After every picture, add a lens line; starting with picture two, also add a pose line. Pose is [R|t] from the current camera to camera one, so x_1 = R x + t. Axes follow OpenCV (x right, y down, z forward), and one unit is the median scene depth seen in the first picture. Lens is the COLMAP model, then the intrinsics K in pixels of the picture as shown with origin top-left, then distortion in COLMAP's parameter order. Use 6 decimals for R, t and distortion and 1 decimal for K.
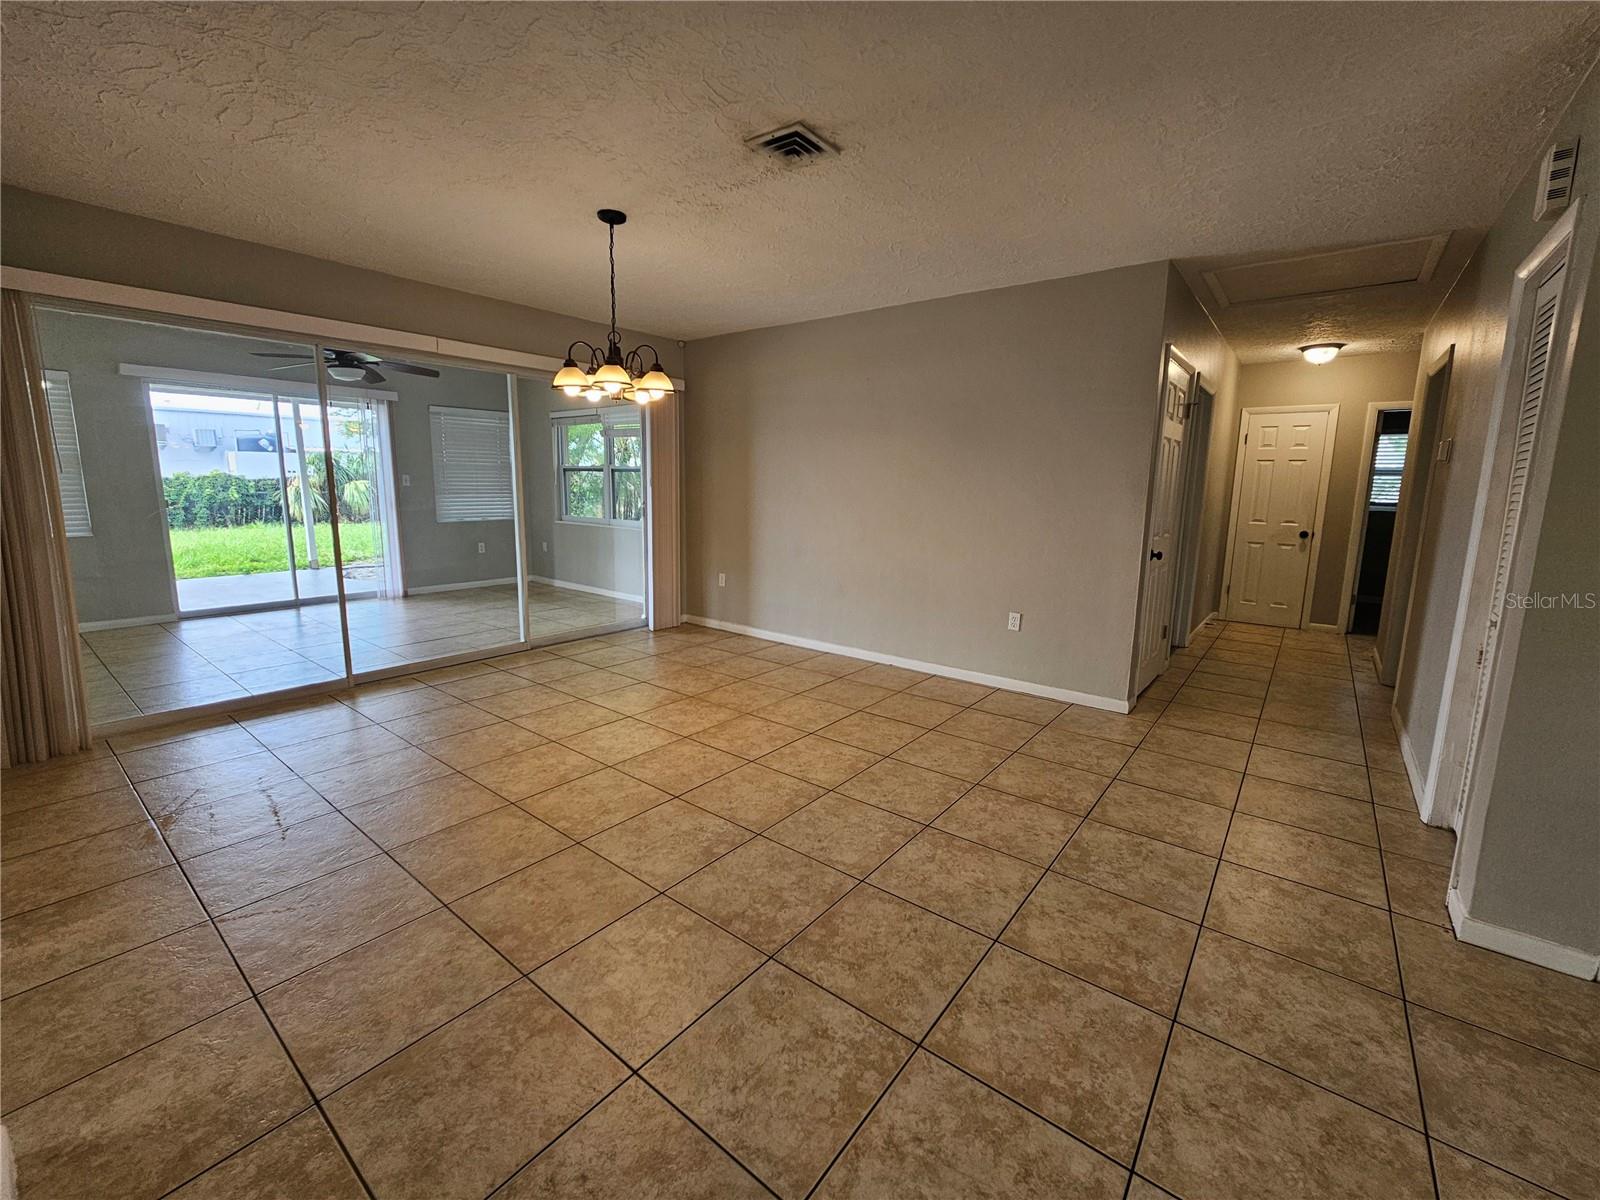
lens RADIAL K [[657.9, 0, 804.8], [0, 657.9, 586.8], [0, 0, 1]] dist [-0.004448, 0.002337]
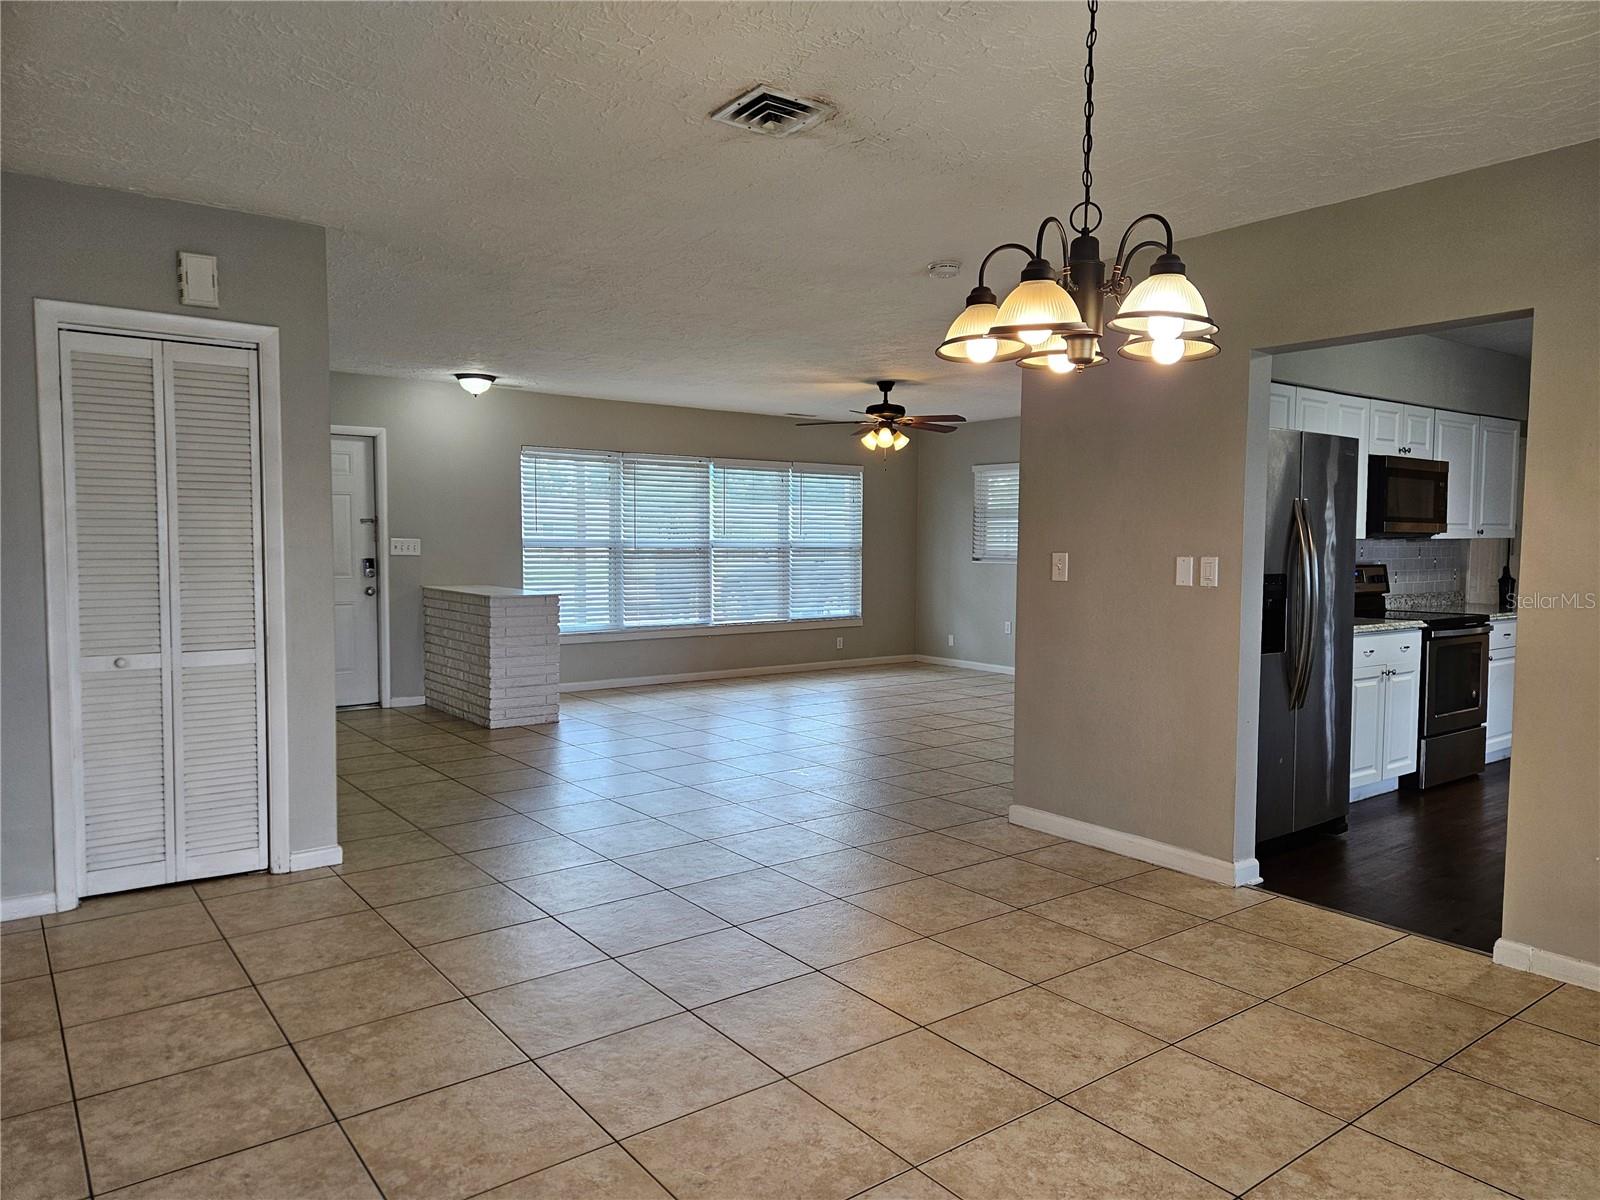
lens RADIAL K [[1064.4, 0, 811.1], [0, 1064.4, 604.9], [0, 0, 1]] dist [0.072506, -0.056996]
pose [[-0.969560, -0.040321, 0.241512, -0.291423], [0.013950, 0.975650, 0.218890, -0.287777], [-0.244457, 0.215596, -0.945388, 1.722823]]
